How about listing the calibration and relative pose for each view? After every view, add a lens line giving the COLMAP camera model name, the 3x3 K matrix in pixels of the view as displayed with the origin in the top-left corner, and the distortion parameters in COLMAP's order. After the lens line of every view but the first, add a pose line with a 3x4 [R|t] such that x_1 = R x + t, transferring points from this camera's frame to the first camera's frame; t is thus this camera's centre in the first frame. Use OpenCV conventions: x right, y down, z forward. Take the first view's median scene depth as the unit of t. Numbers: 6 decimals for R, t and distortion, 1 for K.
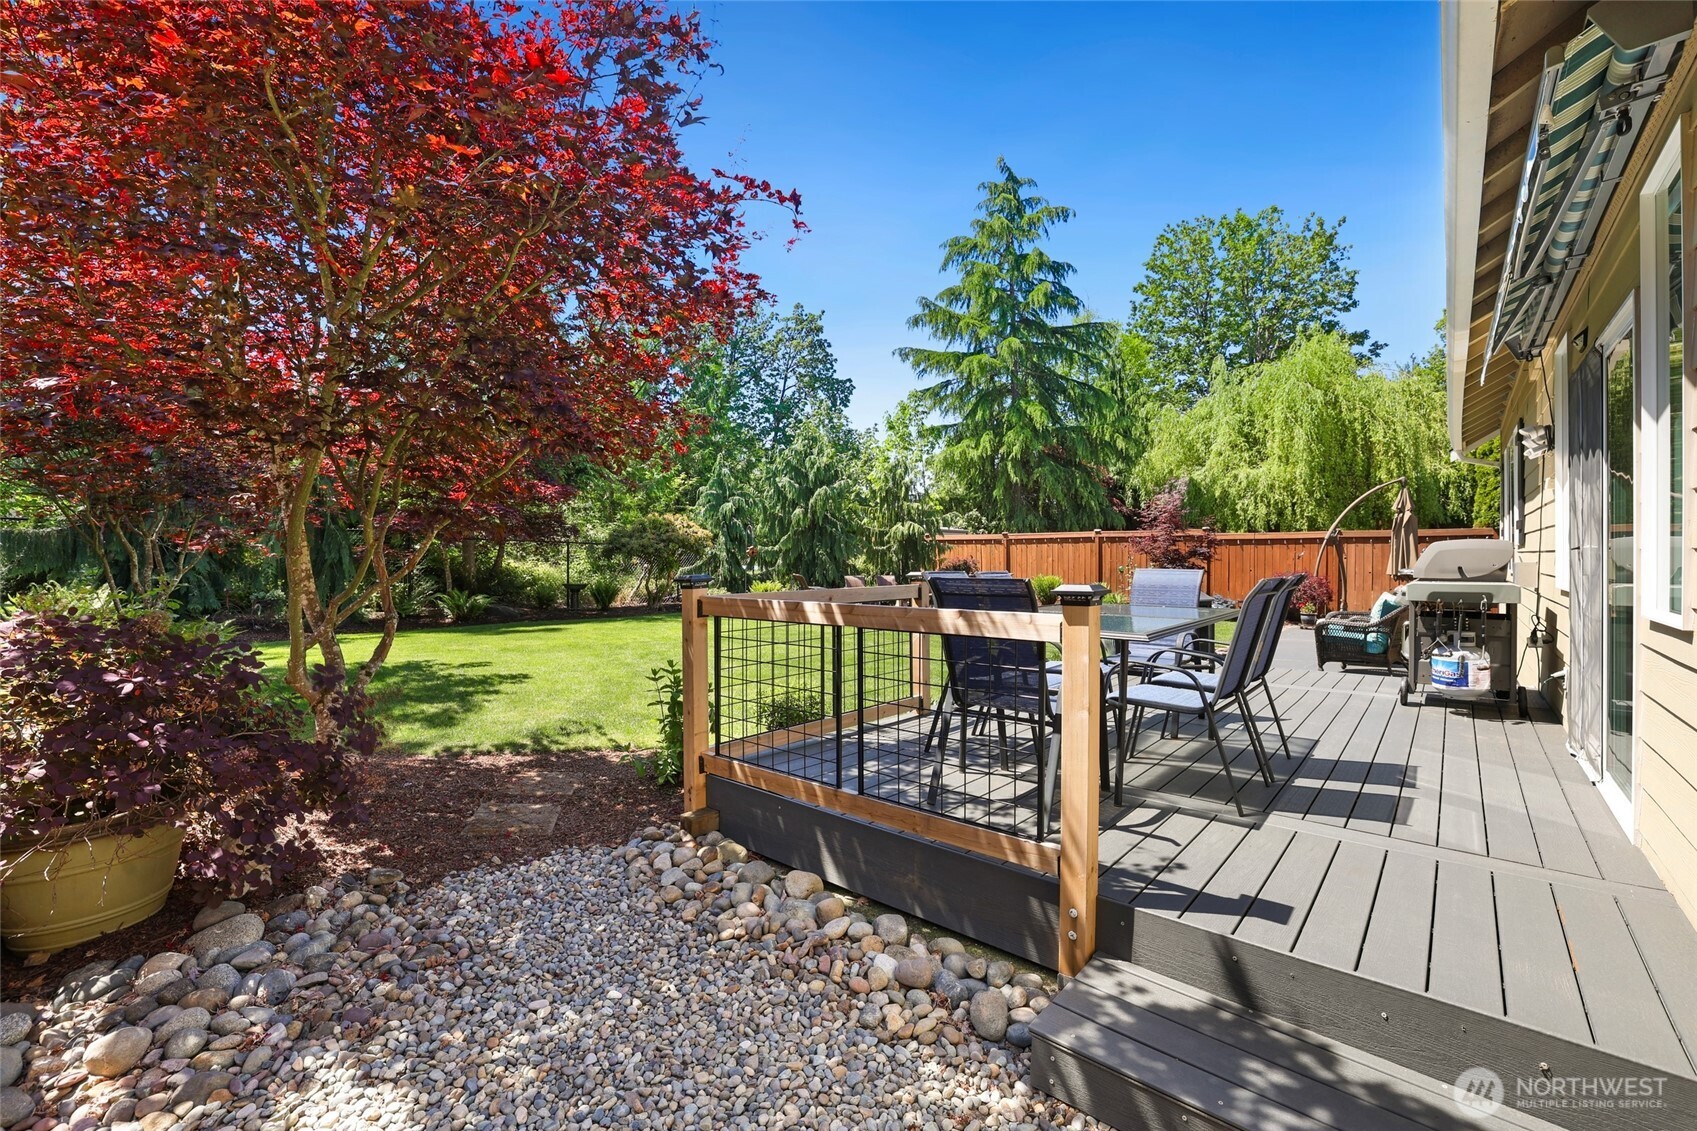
lens RADIAL K [[743.3, 0, 848.5], [0, 743.3, 565.5], [0, 0, 1]] dist [-0.032809, 0.016777]
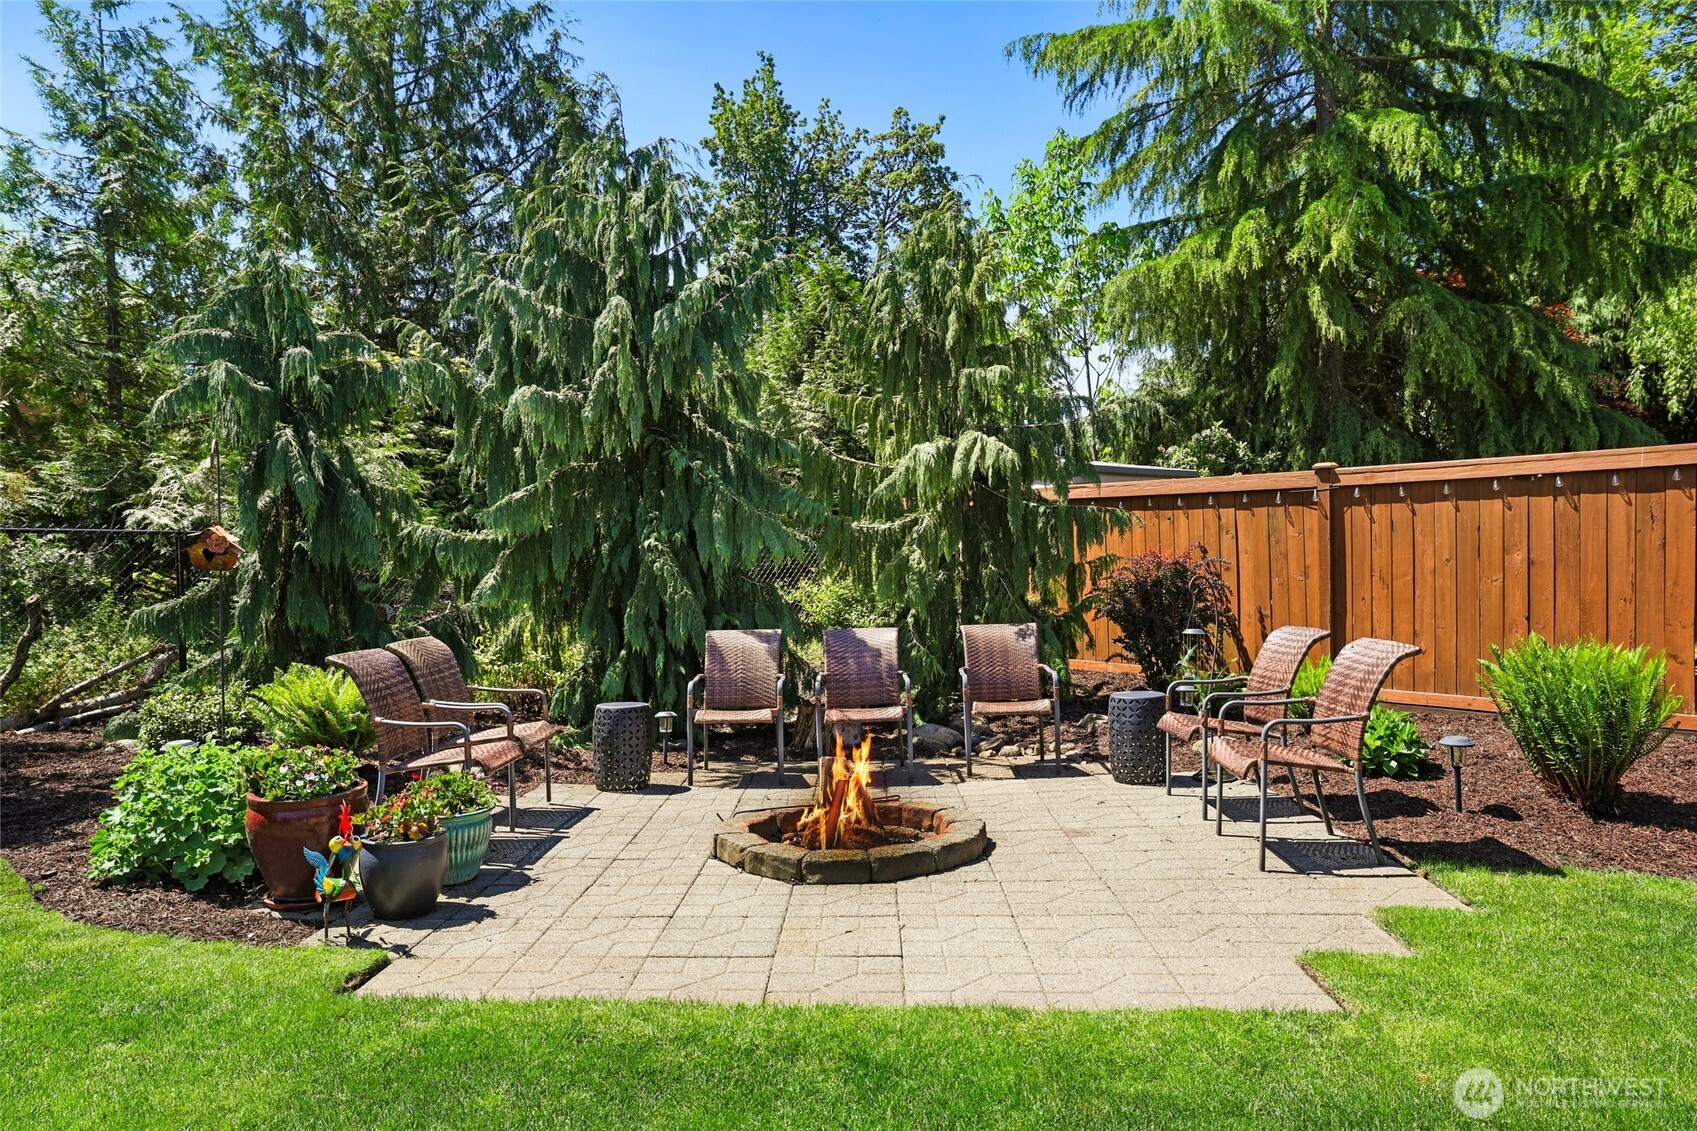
lens RADIAL K [[1044.1, 0, 848.5], [0, 1044.1, 565.5], [0, 0, 1]] dist [0.000378, 0.001628]
pose [[0.984328, -0.009688, -0.176083, 0.074477], [0.011315, 0.999902, 0.008238, -0.007983], [0.175986, -0.010102, 0.984341, 0.421583]]
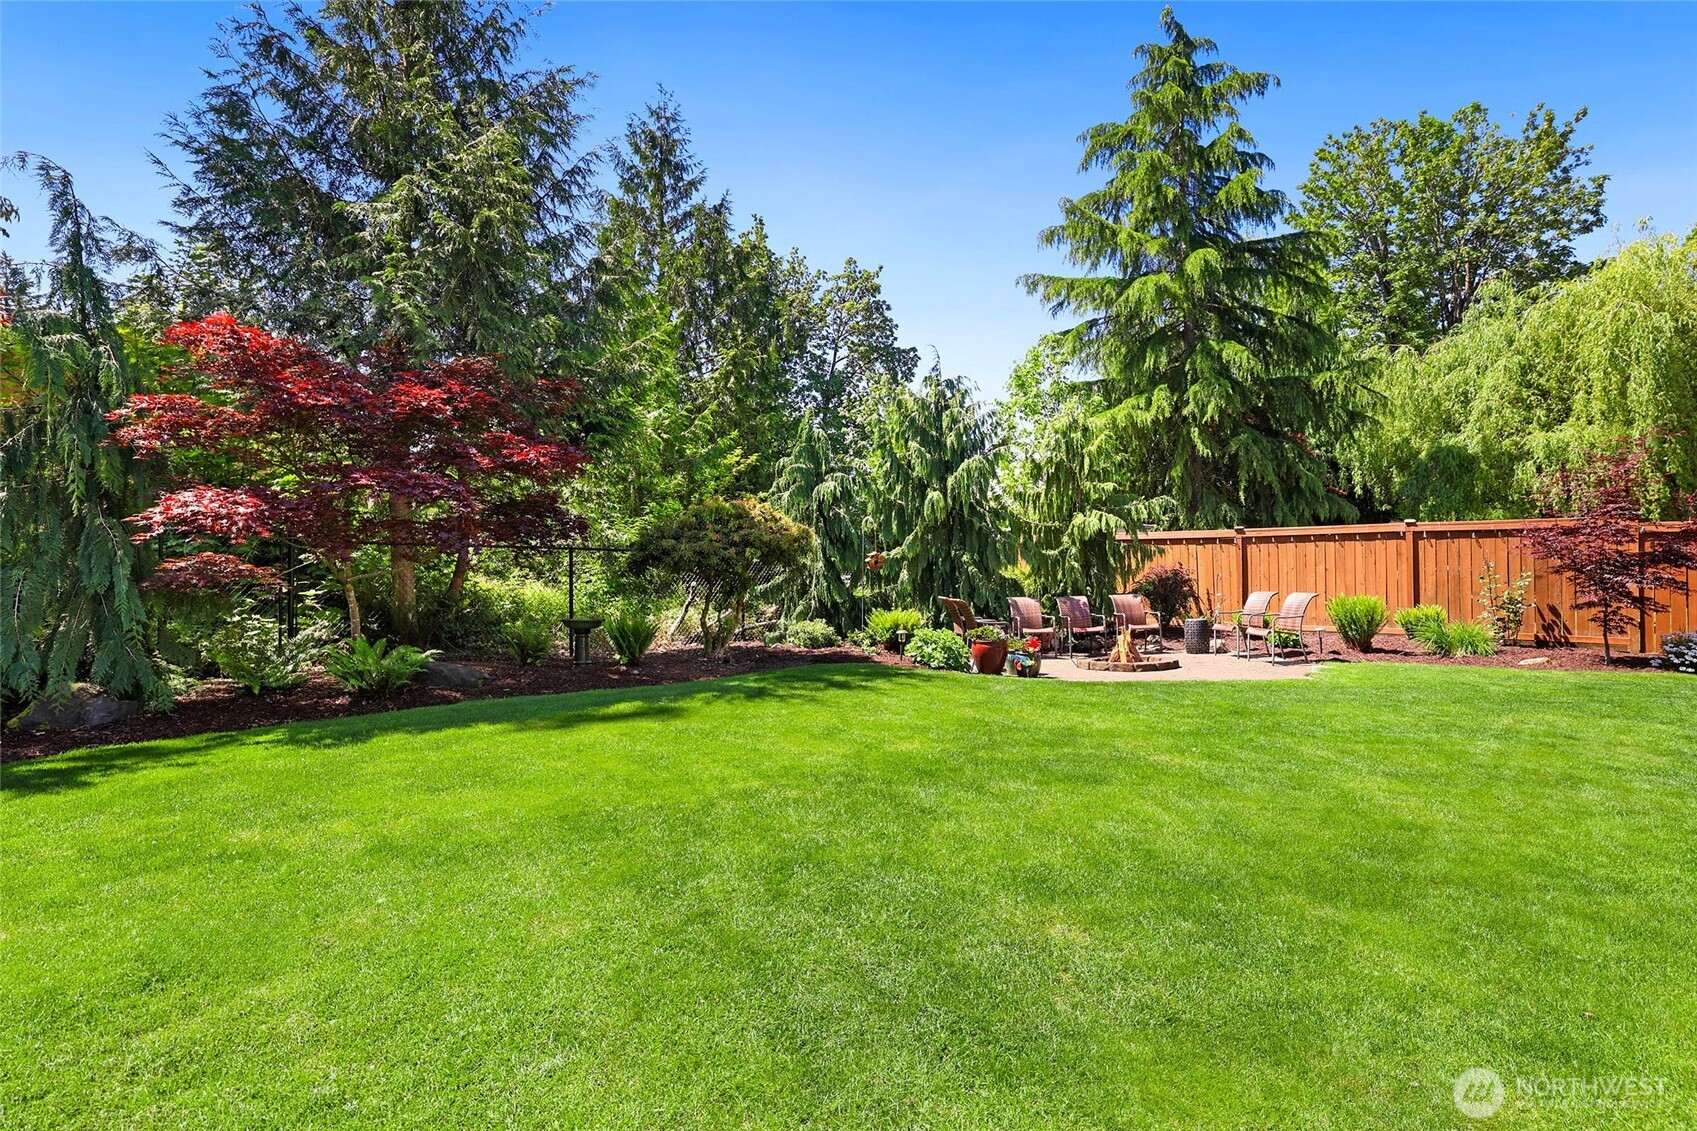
lens RADIAL K [[816.6, 0, 848.5], [0, 816.6, 565.5], [0, 0, 1]] dist [-0.032580, 0.017159]
pose [[0.998922, -0.008848, -0.045567, -0.071915], [0.008552, 0.999941, -0.006686, -0.006303], [0.045624, 0.006290, 0.998939, 0.202724]]
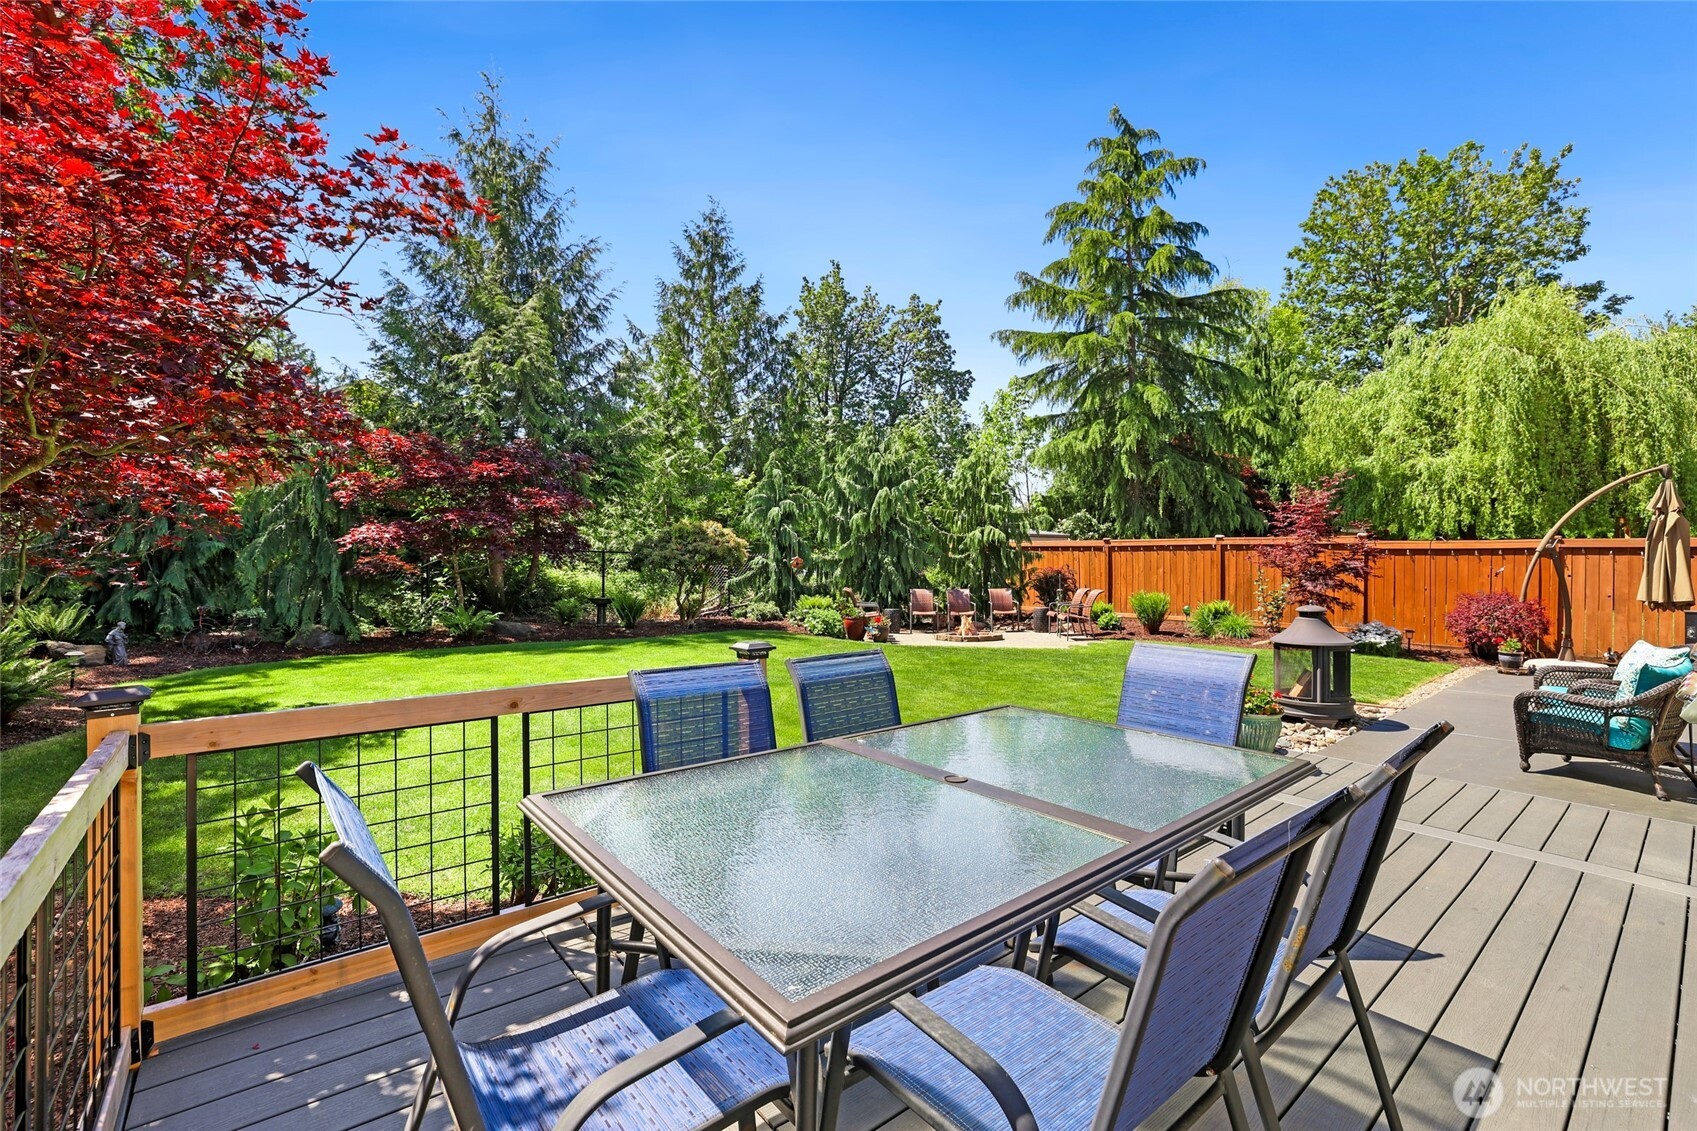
lens RADIAL K [[747.4, 0, 850.0], [0, 747.4, 557.5], [0, 0, 1]] dist [-0.034696, 0.017530]
pose [[0.983783, 0.003466, -0.179330, 0.054839], [-0.004793, 0.999964, -0.006969, -0.011057], [0.179300, 0.007716, 0.983764, 0.080889]]
